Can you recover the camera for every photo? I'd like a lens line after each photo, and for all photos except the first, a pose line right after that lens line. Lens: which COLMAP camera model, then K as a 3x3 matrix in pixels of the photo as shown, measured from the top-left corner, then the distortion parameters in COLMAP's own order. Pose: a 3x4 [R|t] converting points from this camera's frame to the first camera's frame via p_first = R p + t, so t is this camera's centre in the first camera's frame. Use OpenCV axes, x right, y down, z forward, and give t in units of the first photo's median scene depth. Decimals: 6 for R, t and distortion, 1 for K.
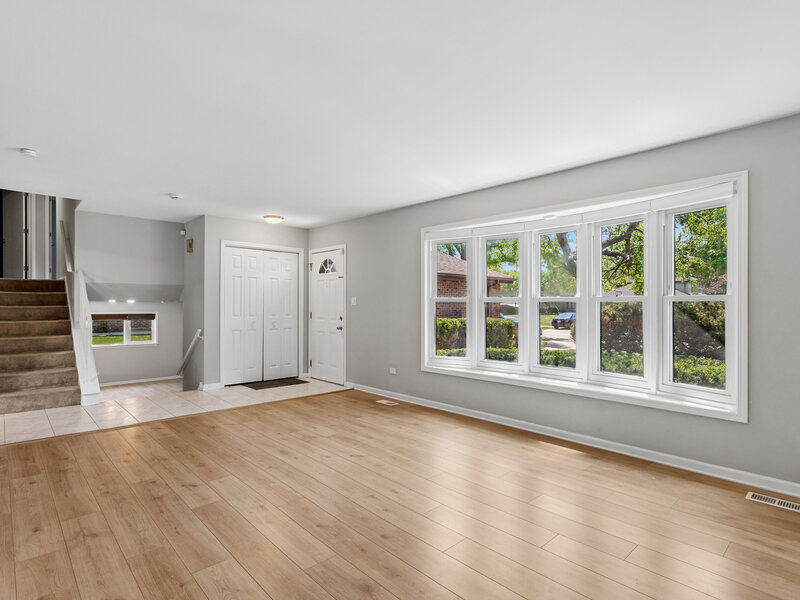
lens RADIAL K [[426.7, 0, 398.2], [0, 426.7, 301.3], [0, 0, 1]] dist [-0.002756, 0.003040]
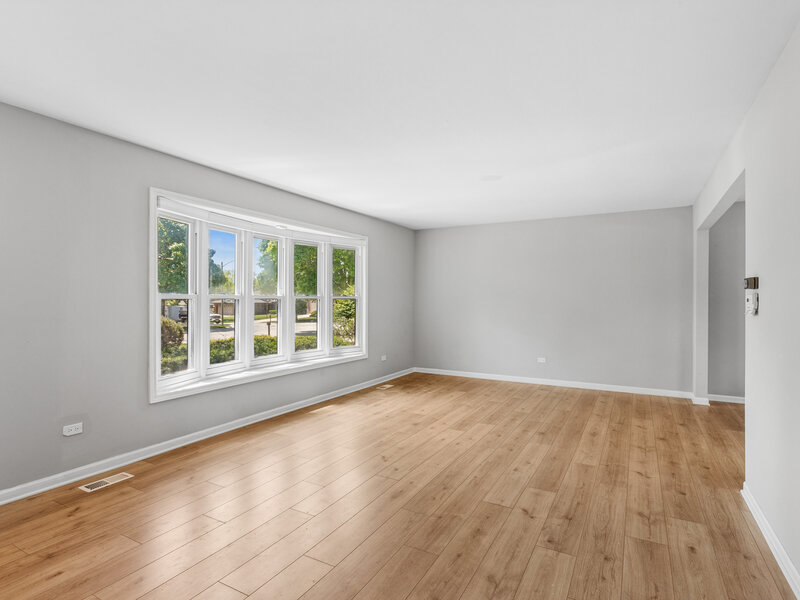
lens RADIAL K [[426.7, 0, 396.1], [0, 426.7, 299.1], [0, 0, 1]] dist [-0.002756, 0.003040]
pose [[-0.296799, -0.000774, 0.954940, -1.064876], [-0.006993, 0.999975, -0.001363, 0.000946], [-0.954914, -0.007083, -0.296797, 1.307288]]
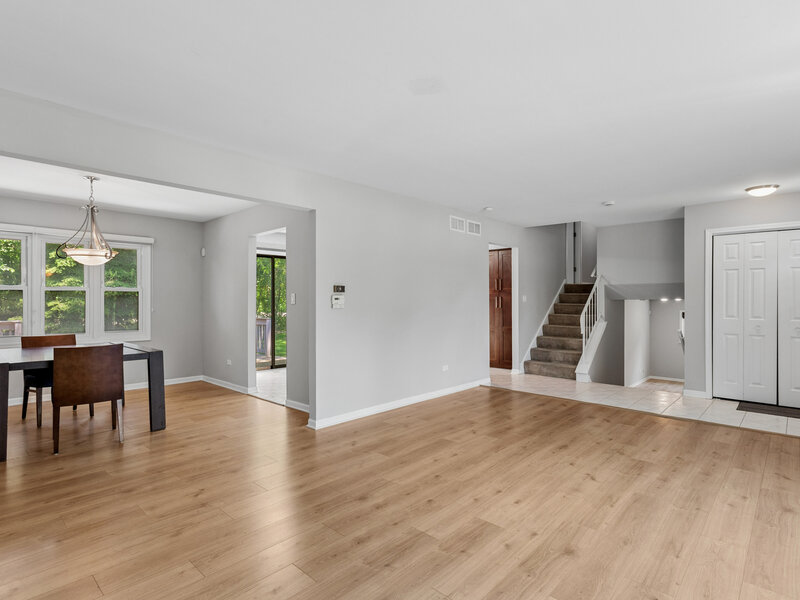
lens RADIAL K [[426.7, 0, 399.5], [0, 426.7, 299.7], [0, 0, 1]] dist [-0.002756, 0.003040]
pose [[0.071115, -0.005575, -0.997453, 0.768710], [0.004019, 0.999978, -0.005302, 0.004887], [0.997460, -0.003632, 0.071135, 0.569481]]
